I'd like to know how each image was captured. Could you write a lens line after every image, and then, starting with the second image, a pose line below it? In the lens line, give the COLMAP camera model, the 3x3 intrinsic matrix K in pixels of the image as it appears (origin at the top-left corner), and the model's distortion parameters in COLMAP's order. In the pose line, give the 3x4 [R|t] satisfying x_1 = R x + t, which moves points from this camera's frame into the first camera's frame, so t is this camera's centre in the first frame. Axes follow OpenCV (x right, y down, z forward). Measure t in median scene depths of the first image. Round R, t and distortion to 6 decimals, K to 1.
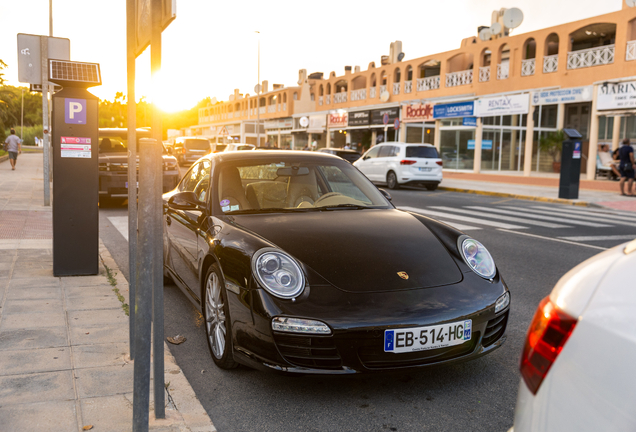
lens RADIAL K [[627.1, 0, 318.0], [0, 627.1, 216.0], [0, 0, 1]] dist [-0.003479, 0.004211]
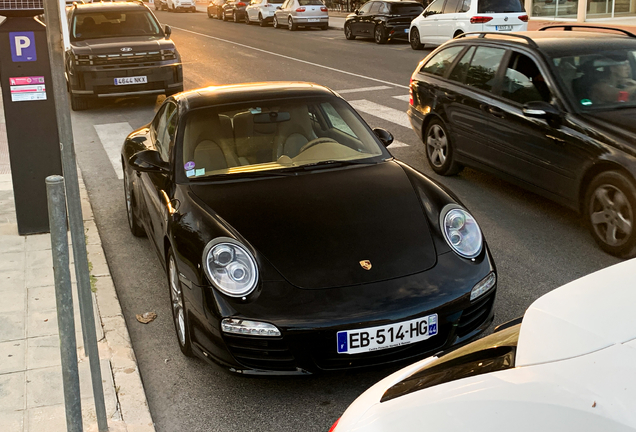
lens RADIAL K [[797.8, 0, 318.0], [0, 797.8, 216.0], [0, 0, 1]] dist [0.178429, -0.606048]
pose [[0.995767, -0.026605, -0.087977, 0.175875], [0.041501, 0.984205, 0.172097, -0.186686], [0.082009, -0.175019, 0.981144, -0.151762]]
